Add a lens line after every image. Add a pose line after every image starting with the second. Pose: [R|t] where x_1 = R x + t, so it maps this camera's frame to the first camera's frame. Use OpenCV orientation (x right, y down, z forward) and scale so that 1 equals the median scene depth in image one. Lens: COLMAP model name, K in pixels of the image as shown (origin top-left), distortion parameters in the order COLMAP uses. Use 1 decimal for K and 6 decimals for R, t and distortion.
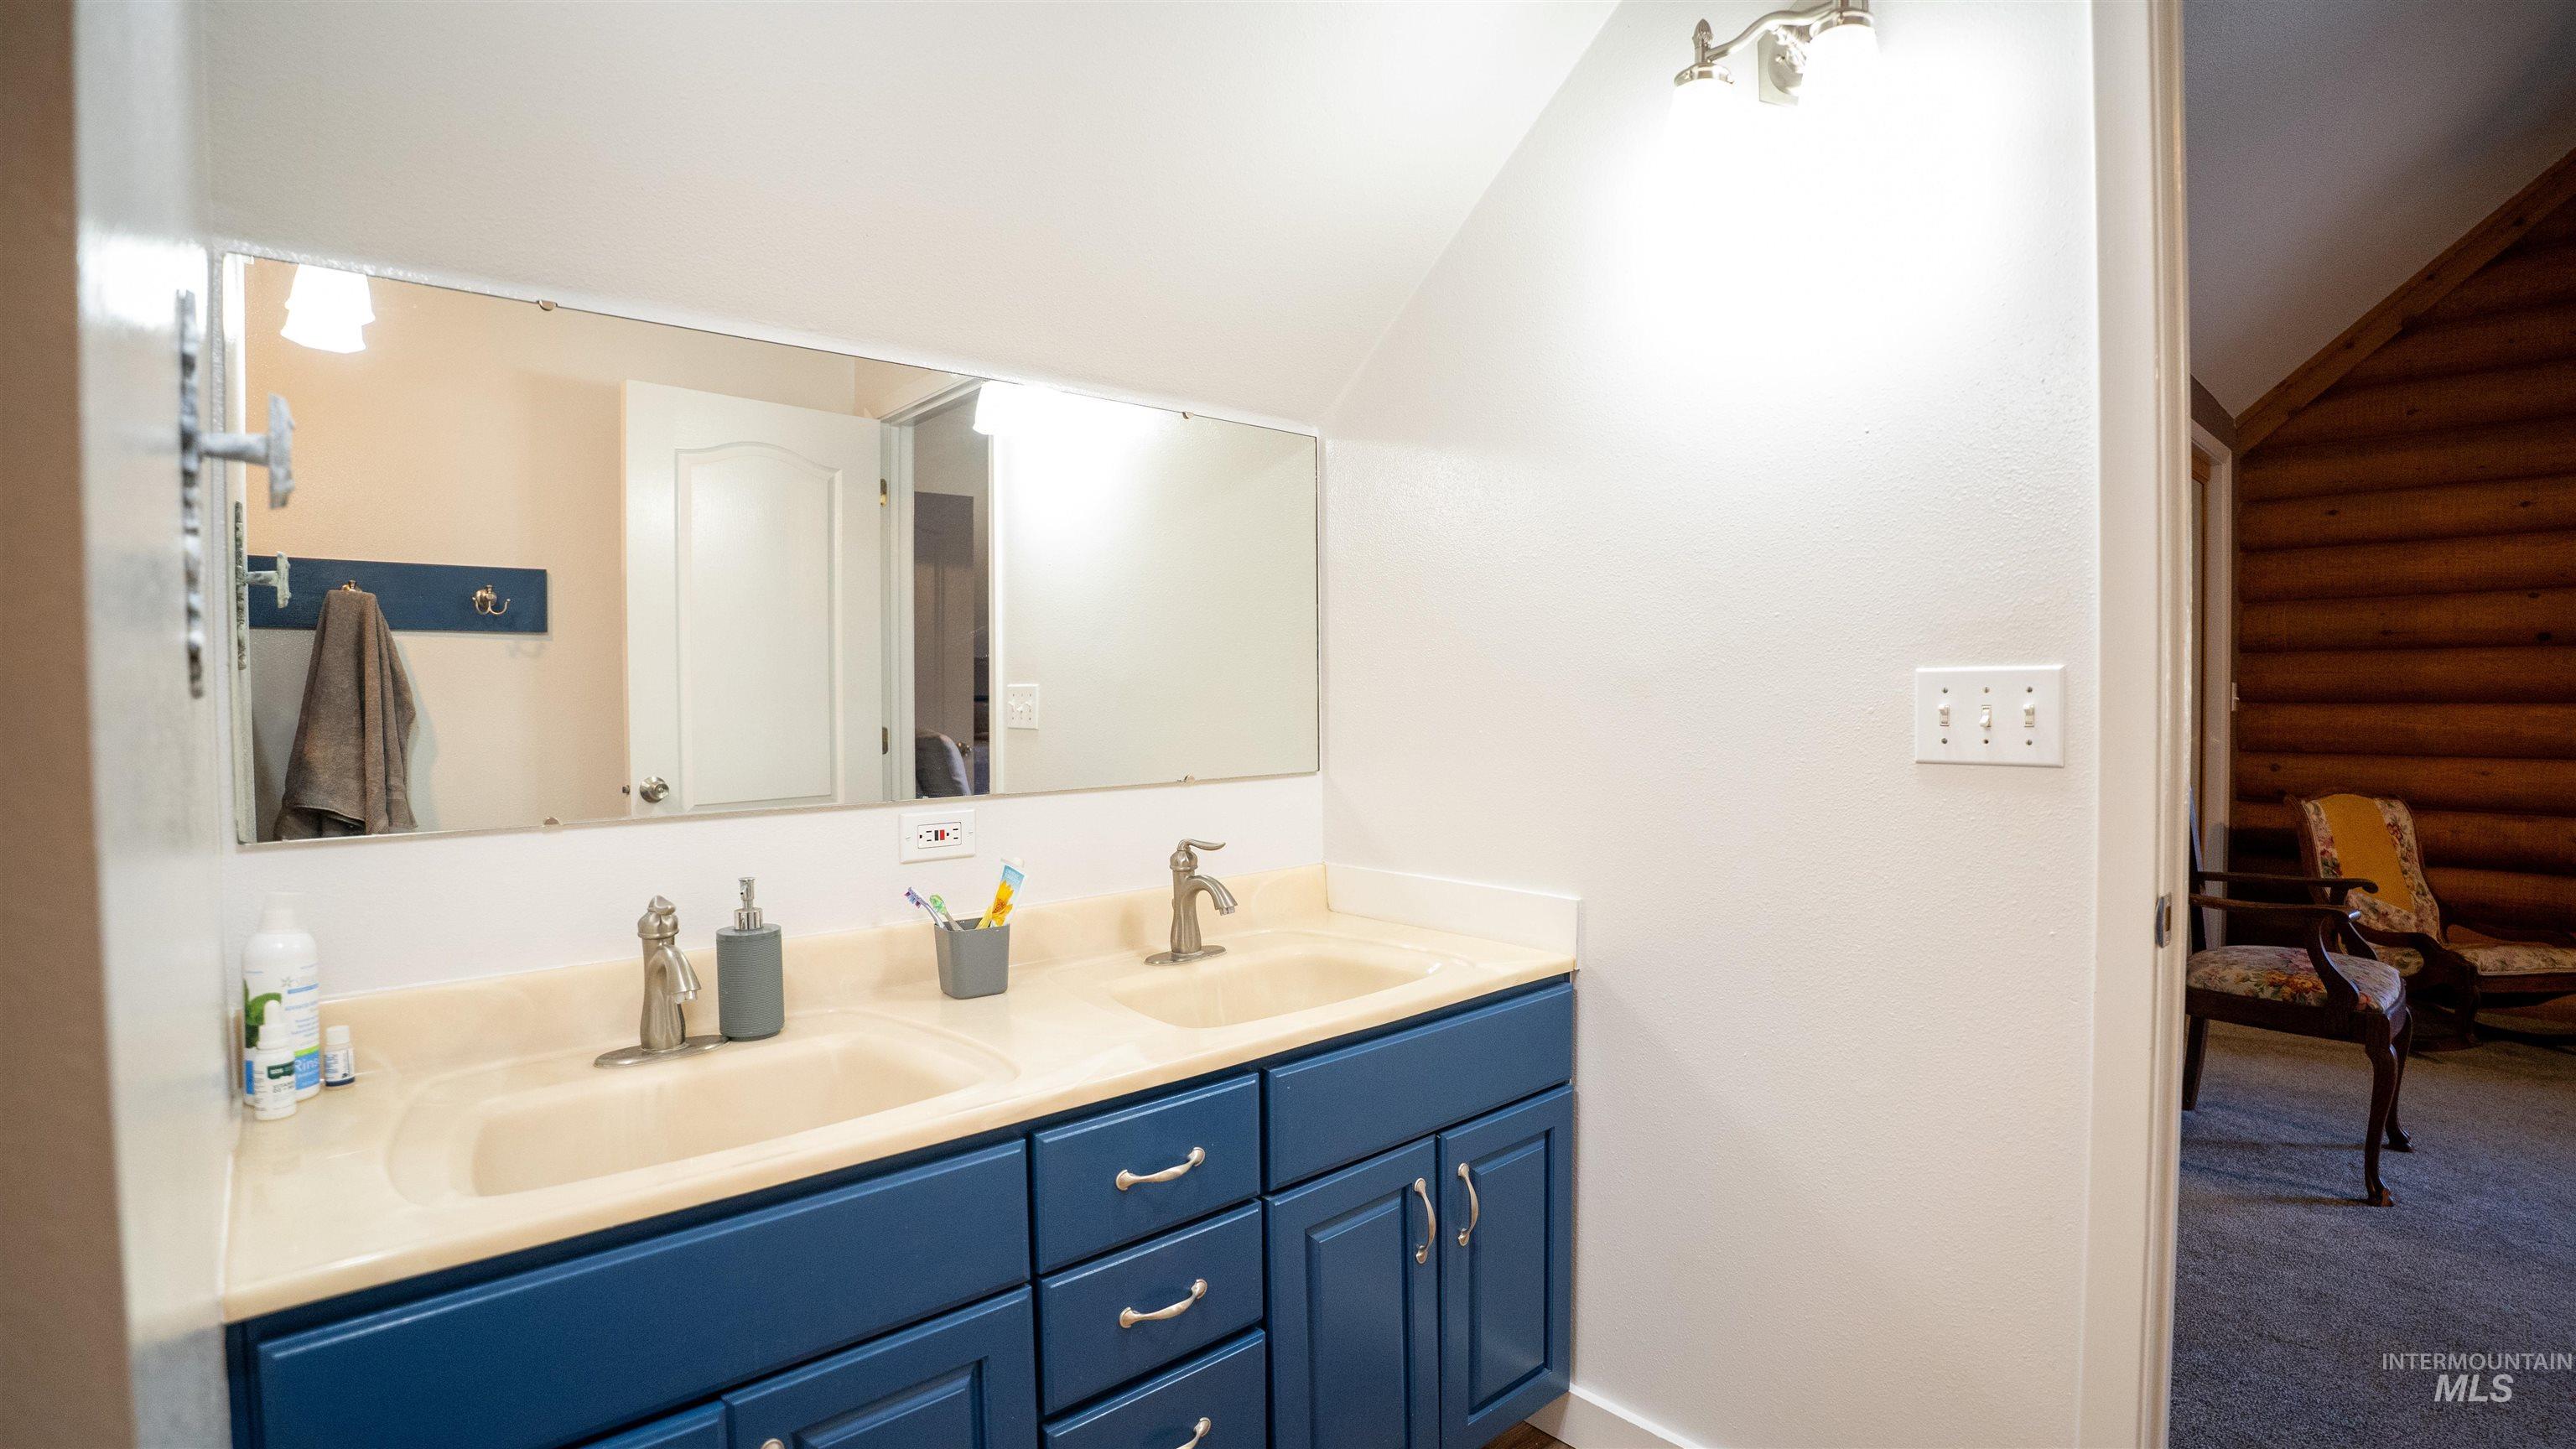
lens RADIAL K [[1185.4, 0, 1300.0], [0, 1185.4, 725.0], [0, 0, 1]] dist [-0.089991, 0.025055]
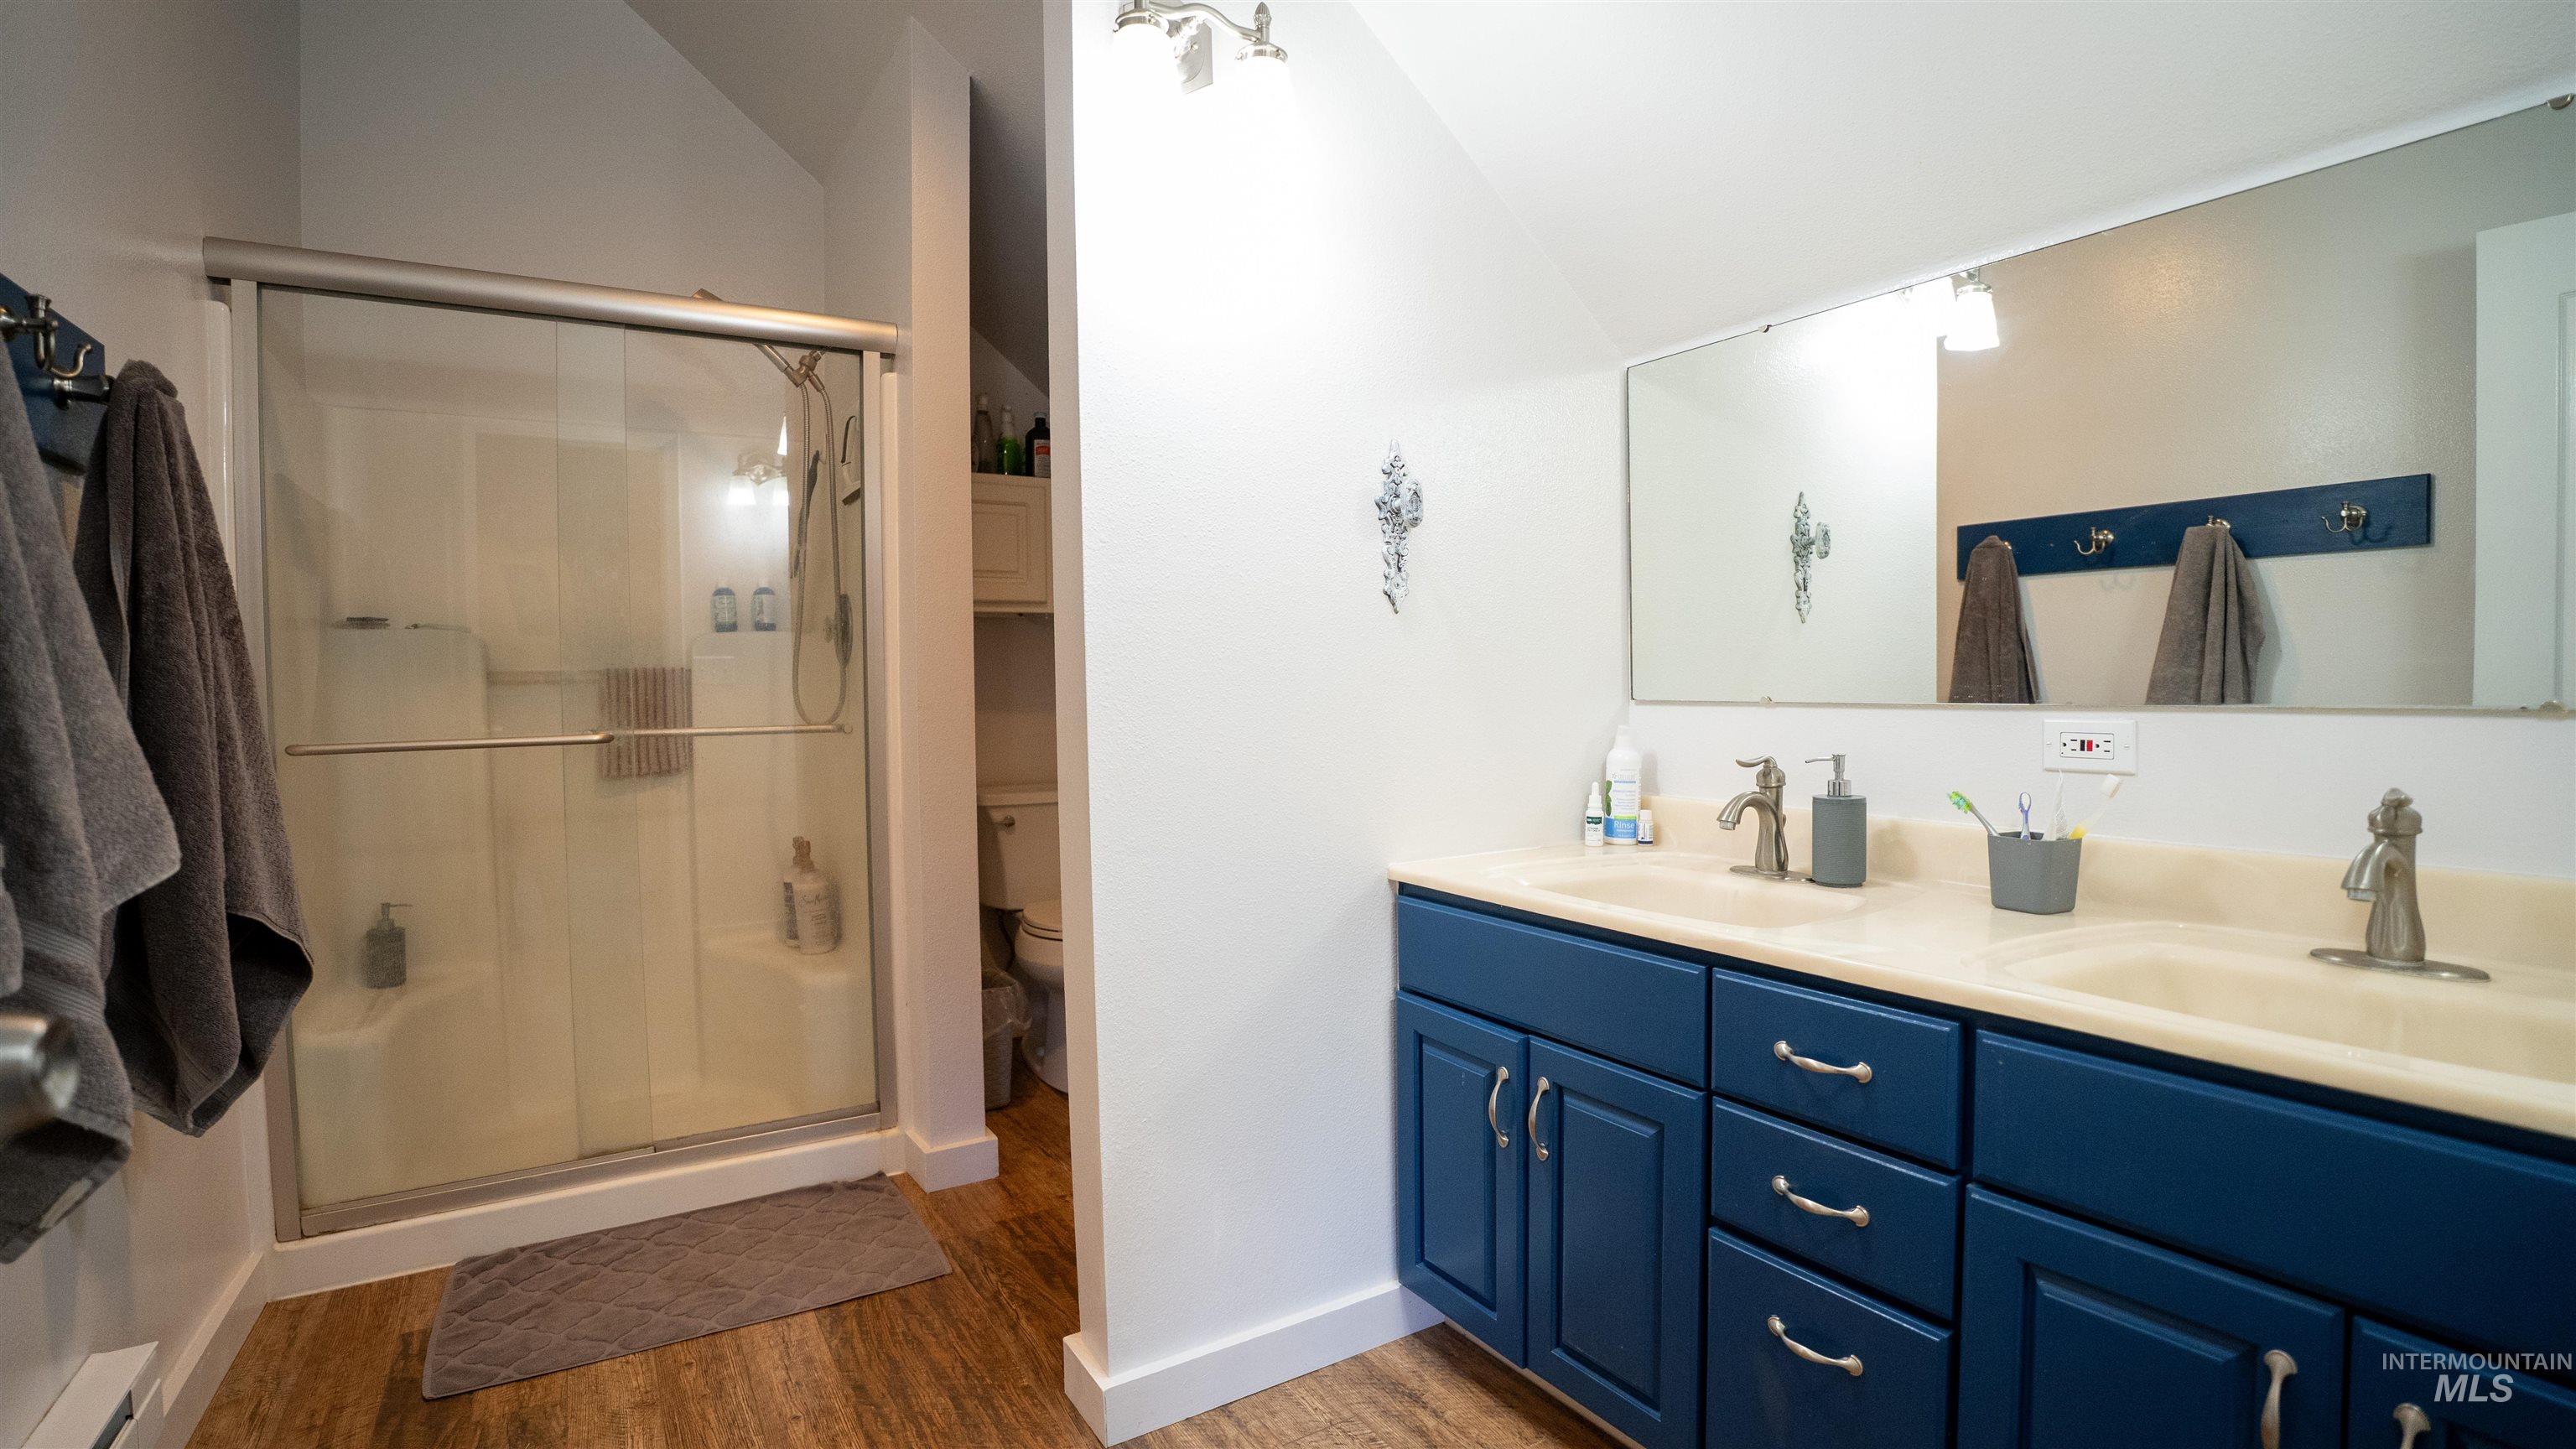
lens RADIAL K [[1193.4, 0, 1287.1], [0, 1193.4, 716.9], [0, 0, 1]] dist [-0.092457, 0.035617]
pose [[-0.177996, 0.046476, -0.982933, 0.807719], [-0.006538, 0.998806, 0.048411, 0.037370], [0.984009, 0.015044, -0.177480, 0.637134]]
